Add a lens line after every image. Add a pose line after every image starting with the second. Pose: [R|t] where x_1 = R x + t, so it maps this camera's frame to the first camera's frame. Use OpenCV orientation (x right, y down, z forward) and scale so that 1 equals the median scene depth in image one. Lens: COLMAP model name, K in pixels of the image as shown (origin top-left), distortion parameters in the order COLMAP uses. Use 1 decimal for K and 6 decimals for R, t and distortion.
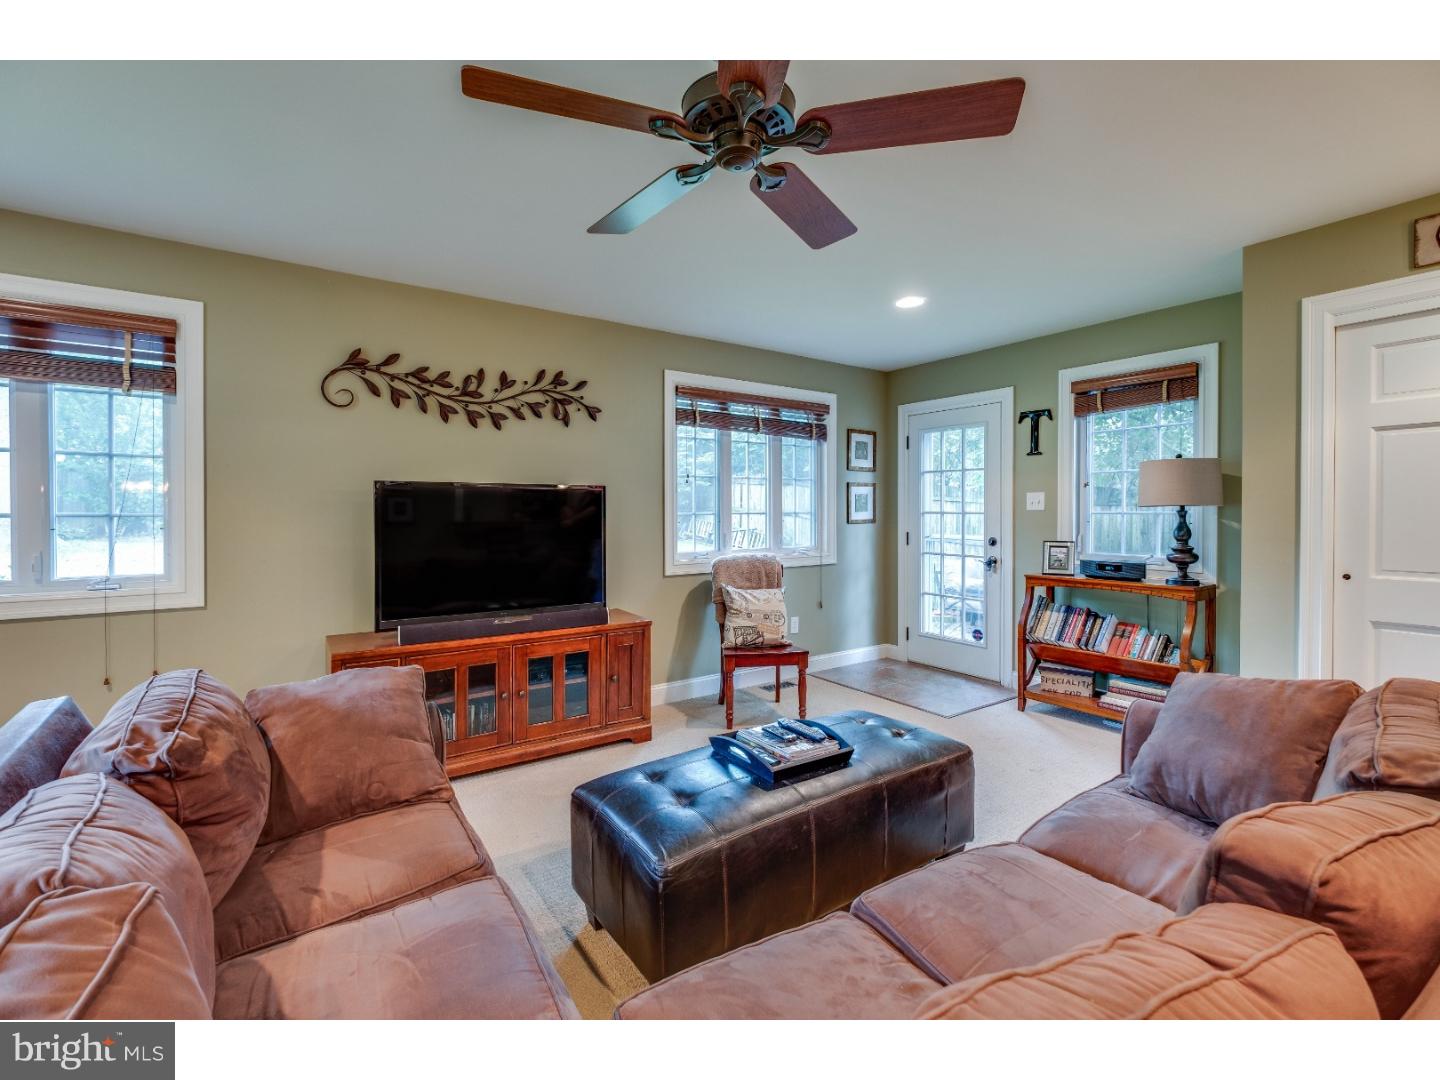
lens RADIAL K [[642.7, 0, 699.8], [0, 642.7, 514.9], [0, 0, 1]] dist [-0.001933, -0.001138]
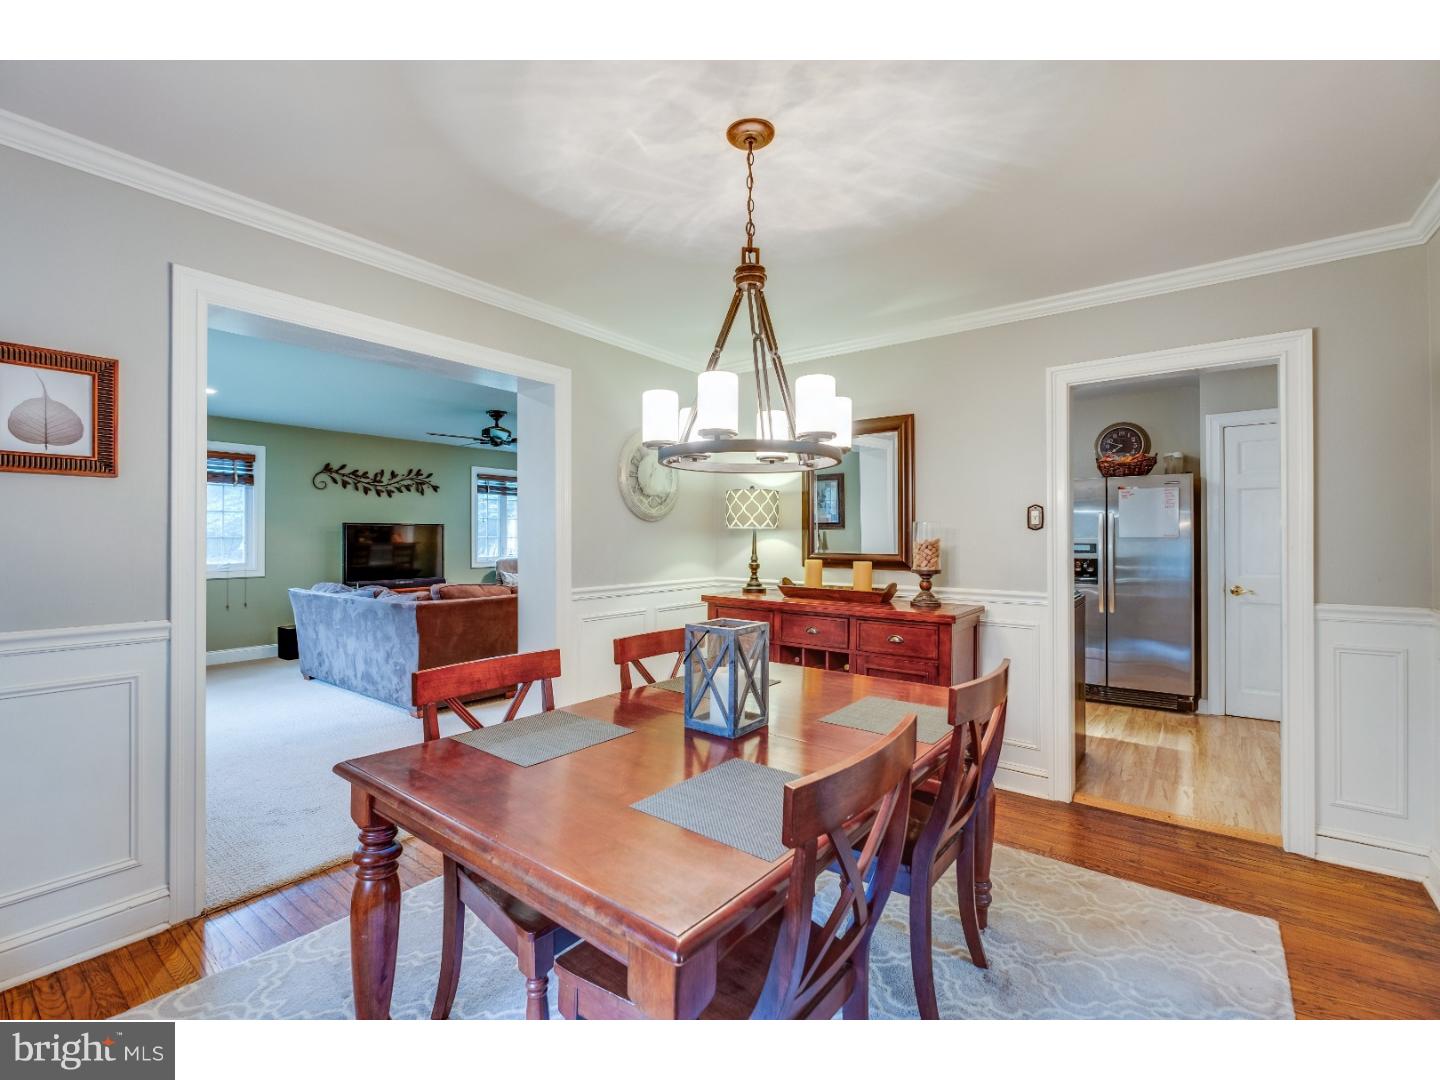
lens RADIAL K [[642.7, 0, 690.6], [0, 642.7, 536.8], [0, 0, 1]] dist [-0.001933, -0.001138]
pose [[0.959764, 0.003566, 0.280786, 0.045022], [-0.002706, 0.999990, -0.003452, 0.002597], [-0.280795, 0.002554, 0.959764, -1.287450]]
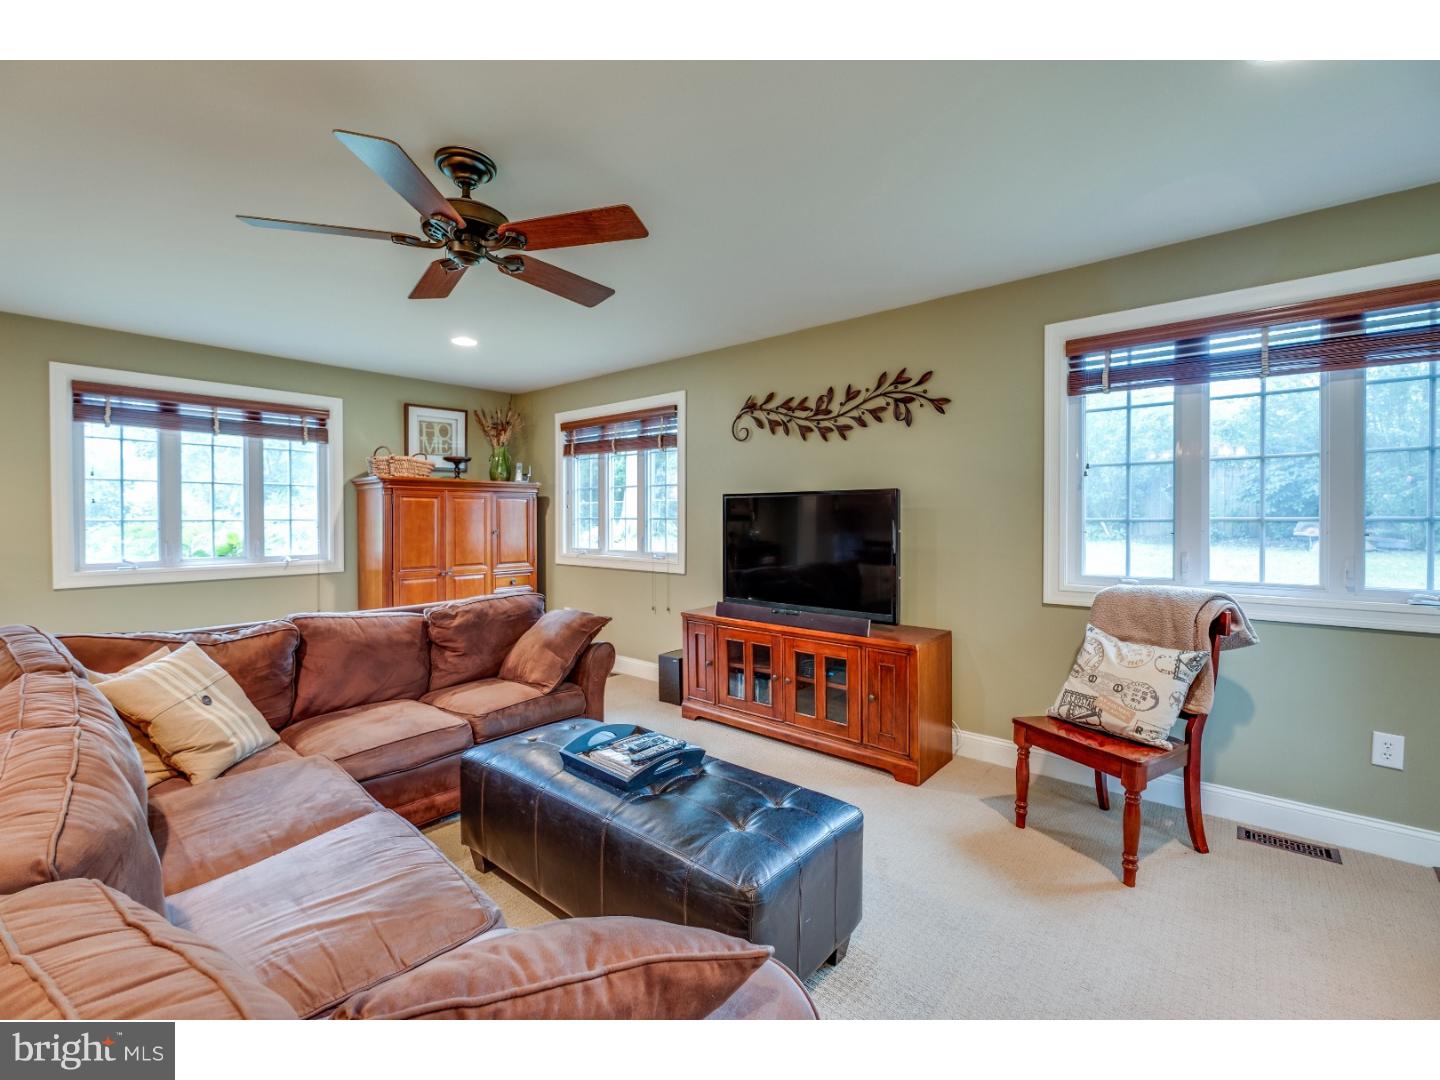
lens RADIAL K [[642.7, 0, 701.5], [0, 642.7, 517.2], [0, 0, 1]] dist [-0.001933, -0.001138]
pose [[0.240951, 0.003283, -0.970532, 0.643965], [-0.004355, 0.999988, 0.002302, -0.005538], [0.970527, 0.003672, 0.240963, 0.492502]]
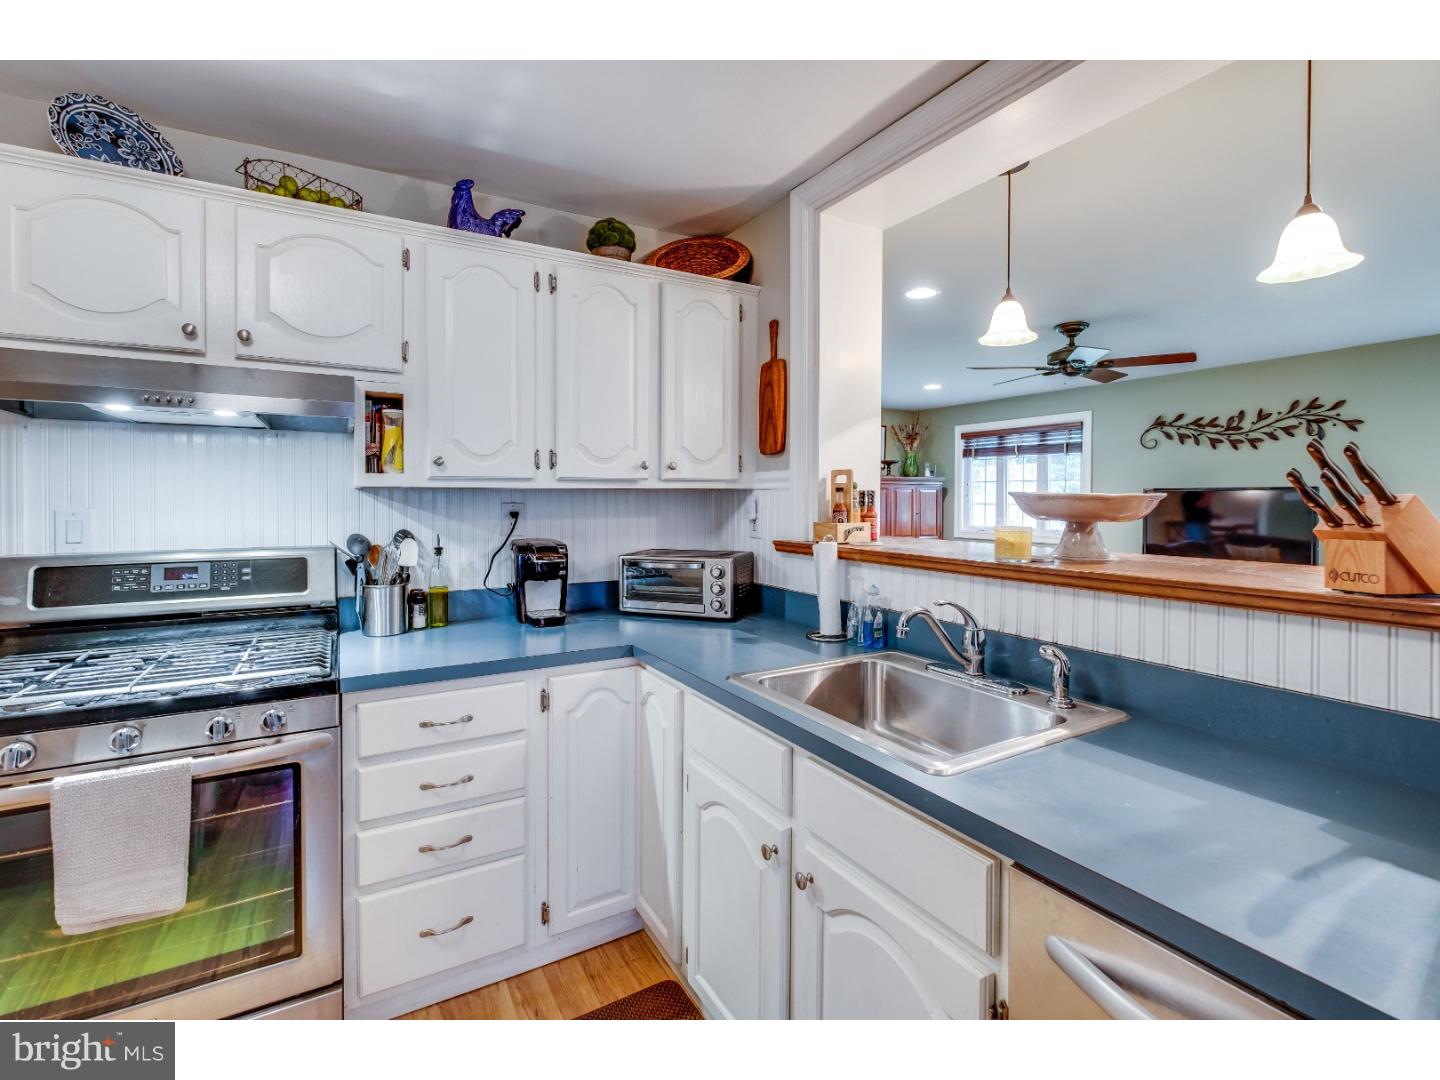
lens RADIAL K [[642.7, 0, 677.0], [0, 642.7, 504.8], [0, 0, 1]] dist [-0.001933, -0.001138]
pose [[-0.127769, 0.007032, -0.991779, 1.255804], [-0.015967, 0.999831, 0.009146, 0.001255], [0.991675, 0.017005, -0.127635, -0.113147]]
